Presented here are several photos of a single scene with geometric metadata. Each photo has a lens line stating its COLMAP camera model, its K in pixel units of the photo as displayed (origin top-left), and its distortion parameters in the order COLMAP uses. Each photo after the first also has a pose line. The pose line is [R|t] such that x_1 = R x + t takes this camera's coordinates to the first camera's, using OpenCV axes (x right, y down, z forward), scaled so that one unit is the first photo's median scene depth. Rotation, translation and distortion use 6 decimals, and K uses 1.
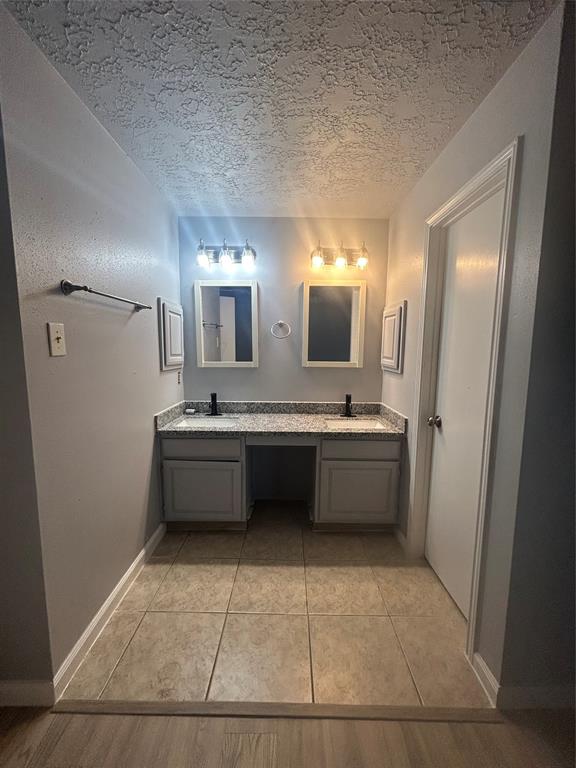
lens RADIAL K [[309.6, 0, 286.3], [0, 309.6, 384.6], [0, 0, 1]] dist [0.003188, 0.000065]
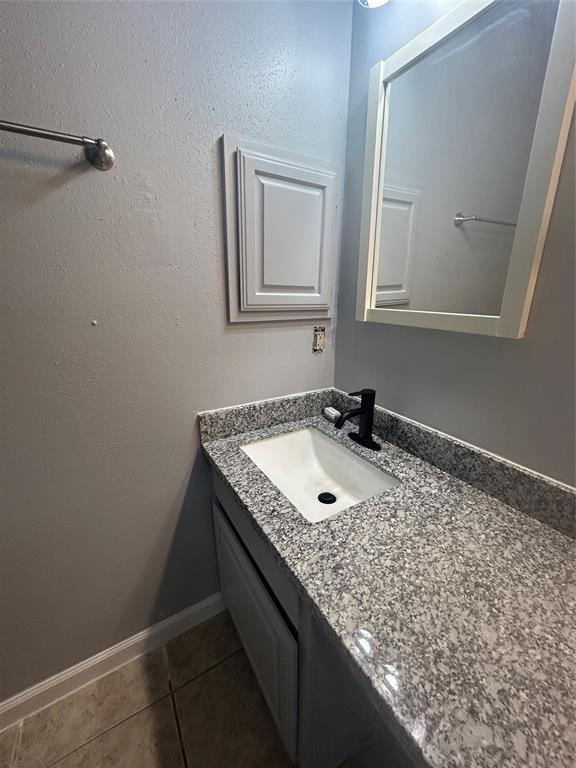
lens RADIAL K [[309.6, 0, 286.7], [0, 309.6, 381.5], [0, 0, 1]] dist [0.003188, 0.000065]
pose [[0.519136, 0.241389, -0.819896, 0.036945], [-0.108569, 0.970142, 0.216881, -0.068657], [0.847768, -0.023575, 0.529843, 0.836919]]
